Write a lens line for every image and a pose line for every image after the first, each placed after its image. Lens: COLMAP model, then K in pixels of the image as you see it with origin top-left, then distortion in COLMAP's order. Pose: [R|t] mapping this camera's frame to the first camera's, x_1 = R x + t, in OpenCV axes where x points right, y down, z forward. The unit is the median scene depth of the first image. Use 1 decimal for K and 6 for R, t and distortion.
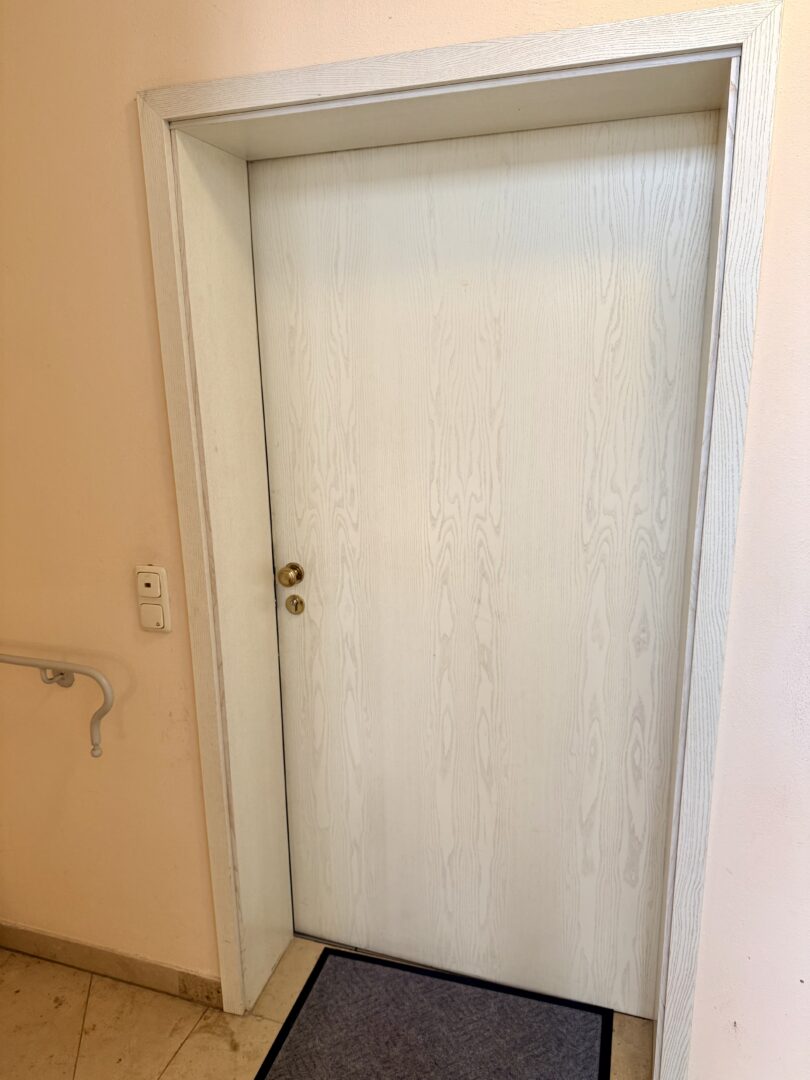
lens RADIAL K [[753.3, 0, 405.0], [0, 753.3, 540.0], [0, 0, 1]] dist [-0.002483, -0.002968]
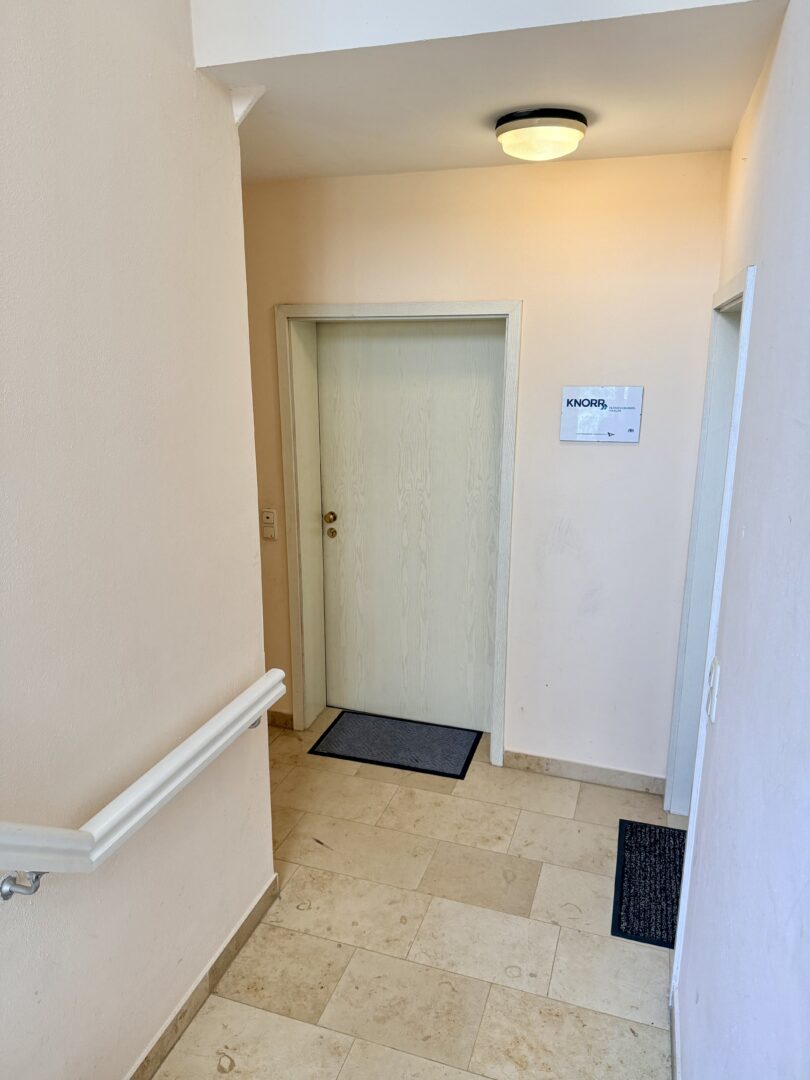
lens RADIAL K [[753.3, 0, 405.0], [0, 753.3, 540.0], [0, 0, 1]] dist [-0.002483, -0.002968]
pose [[0.999789, 0.020437, 0.001961, 0.049492], [-0.020458, 0.999724, 0.011545, 0.084100], [-0.001724, -0.011582, 0.999931, -1.094339]]
